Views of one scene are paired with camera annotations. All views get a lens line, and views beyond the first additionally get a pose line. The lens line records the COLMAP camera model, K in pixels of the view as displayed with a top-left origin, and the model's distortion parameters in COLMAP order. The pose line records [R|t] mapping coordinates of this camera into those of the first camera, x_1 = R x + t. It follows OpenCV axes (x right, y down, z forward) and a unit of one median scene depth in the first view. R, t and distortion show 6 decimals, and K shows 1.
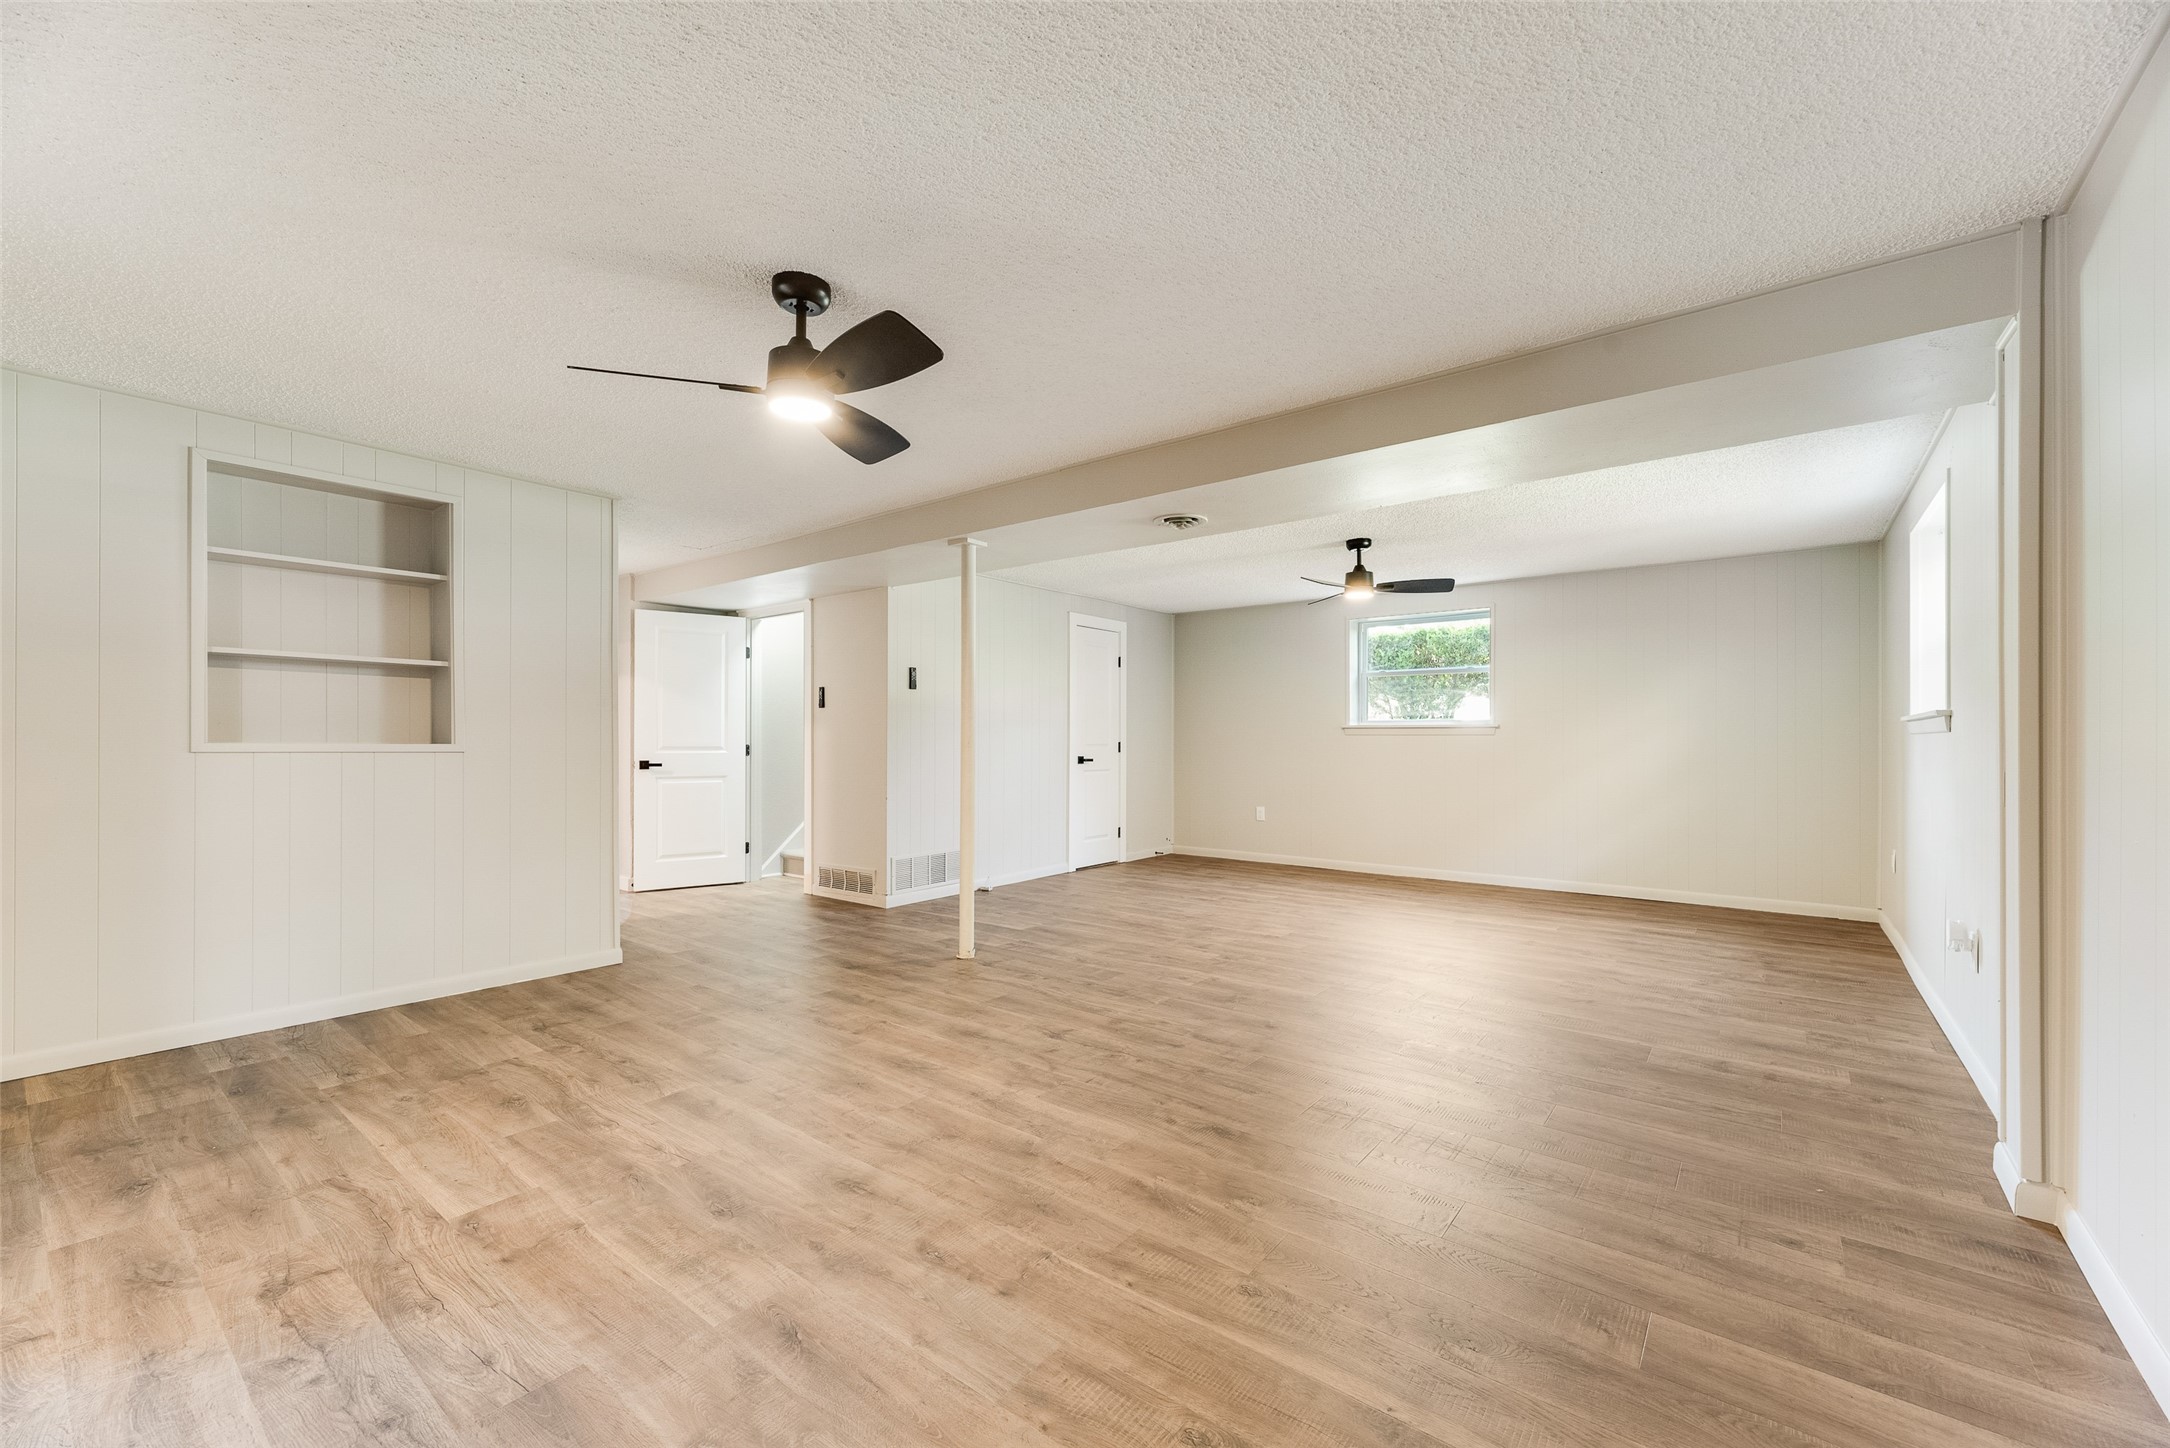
lens RADIAL K [[867.3, 0, 1086.8], [0, 867.3, 726.3], [0, 0, 1]] dist [-0.003449, 0.000321]
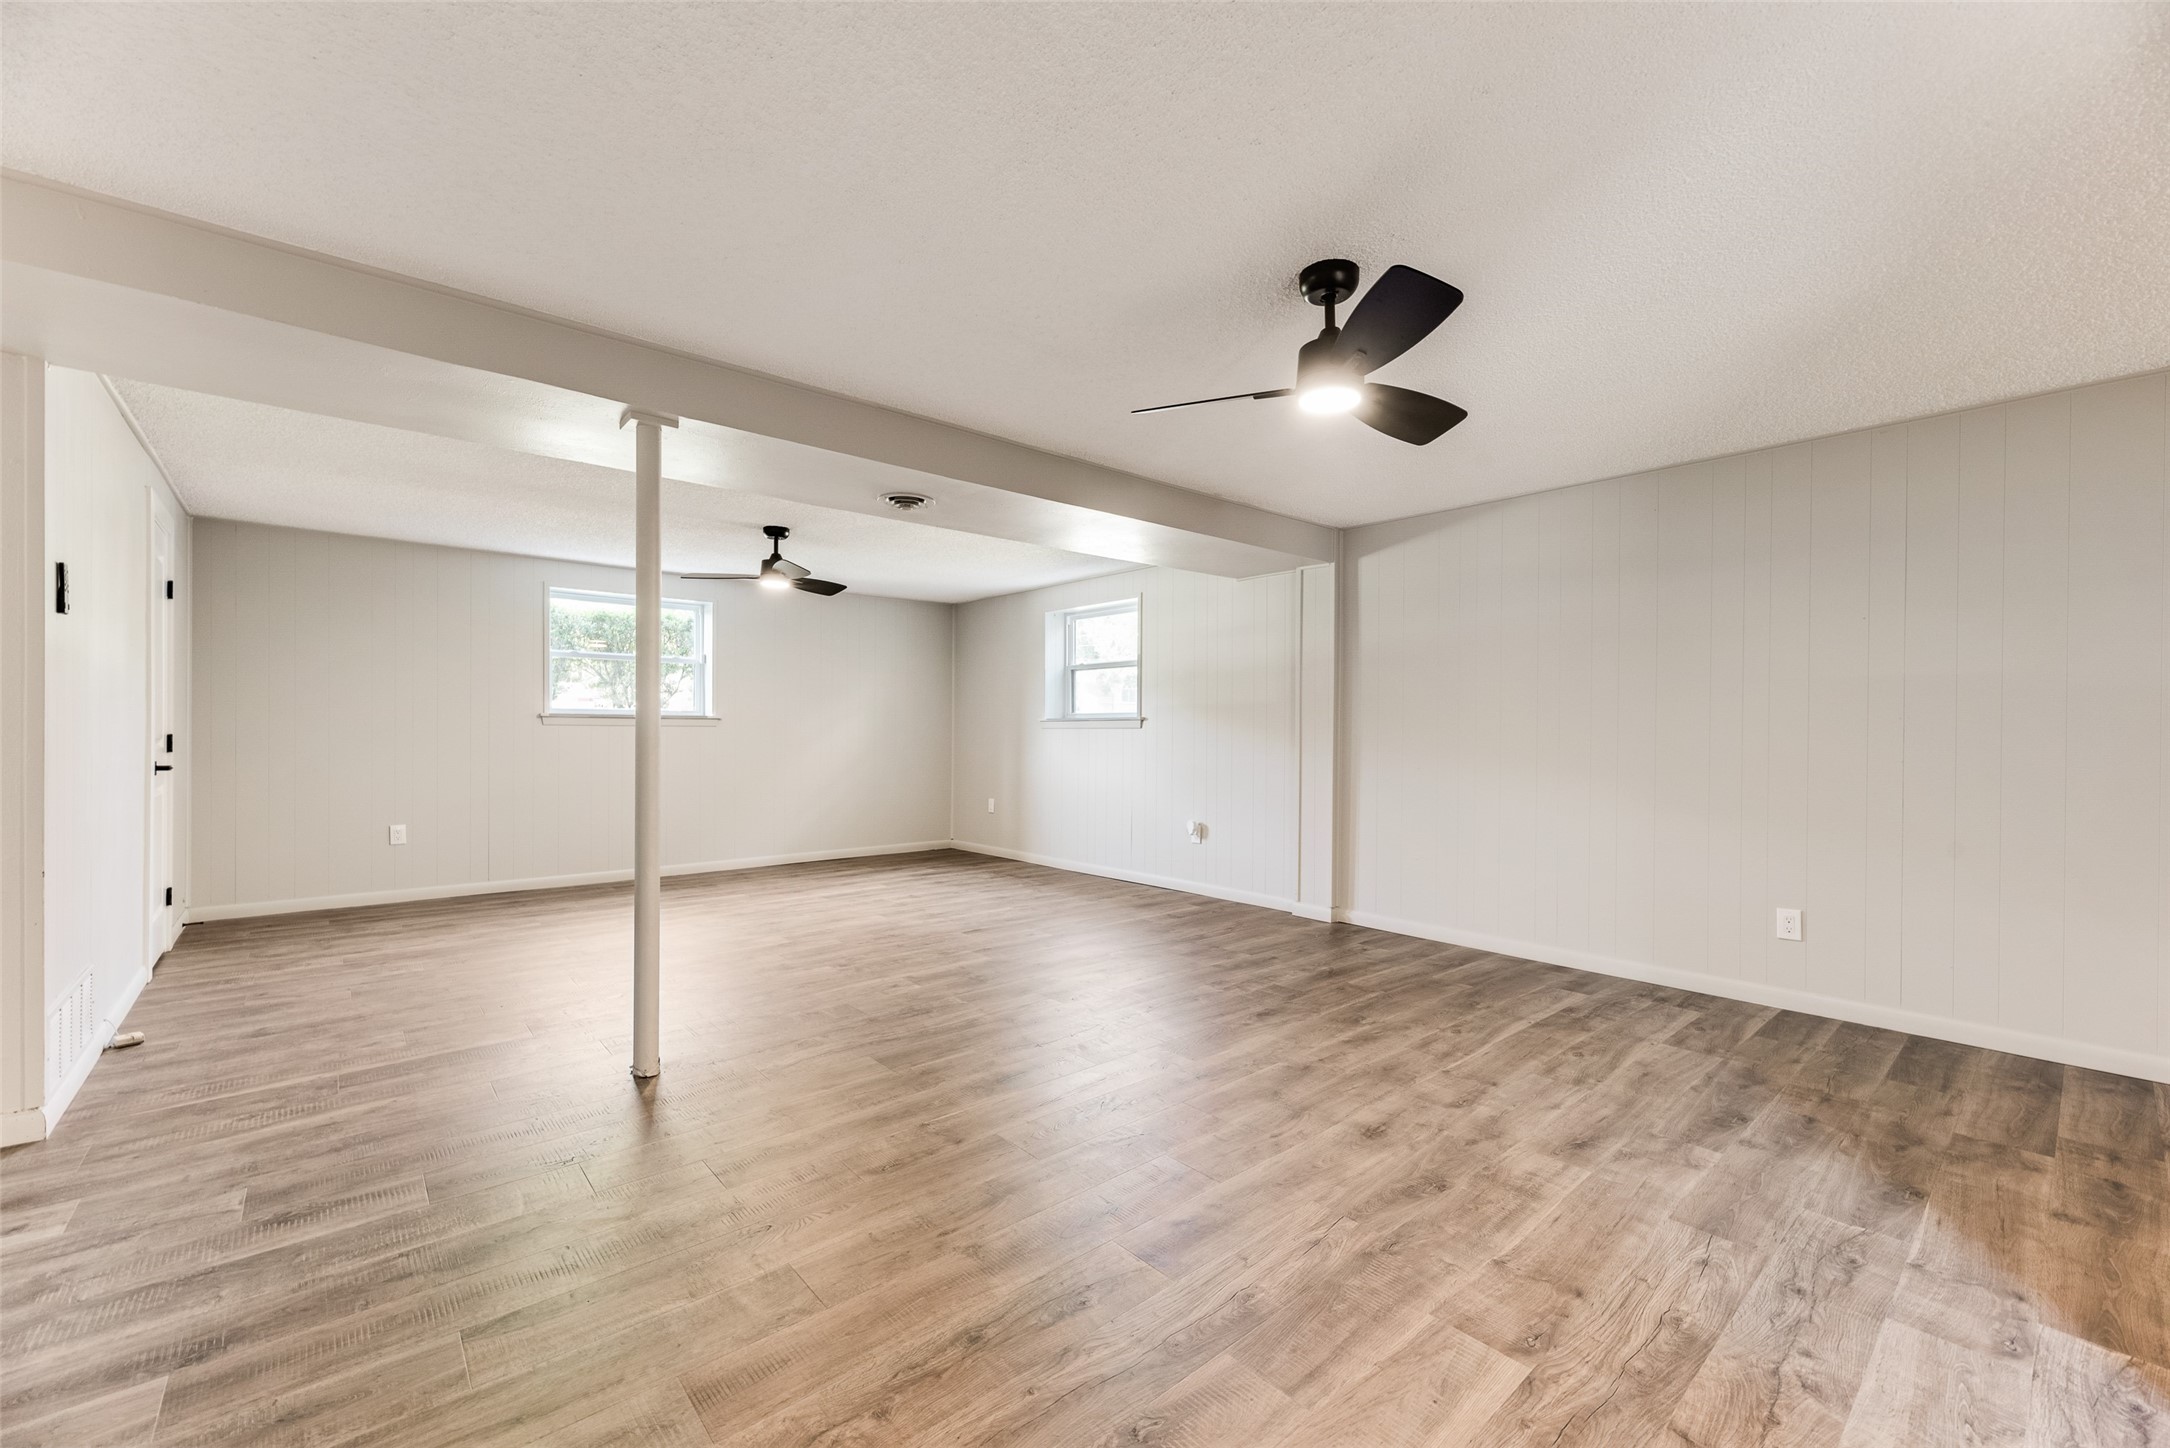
lens RADIAL K [[867.3, 0, 1086.9], [0, 867.3, 726.6], [0, 0, 1]] dist [-0.003449, 0.000321]
pose [[0.199716, 0.001548, 0.979853, -1.691400], [-0.015189, 0.999883, 0.001516, 0.007499], [-0.979736, -0.015186, 0.199716, 1.337915]]
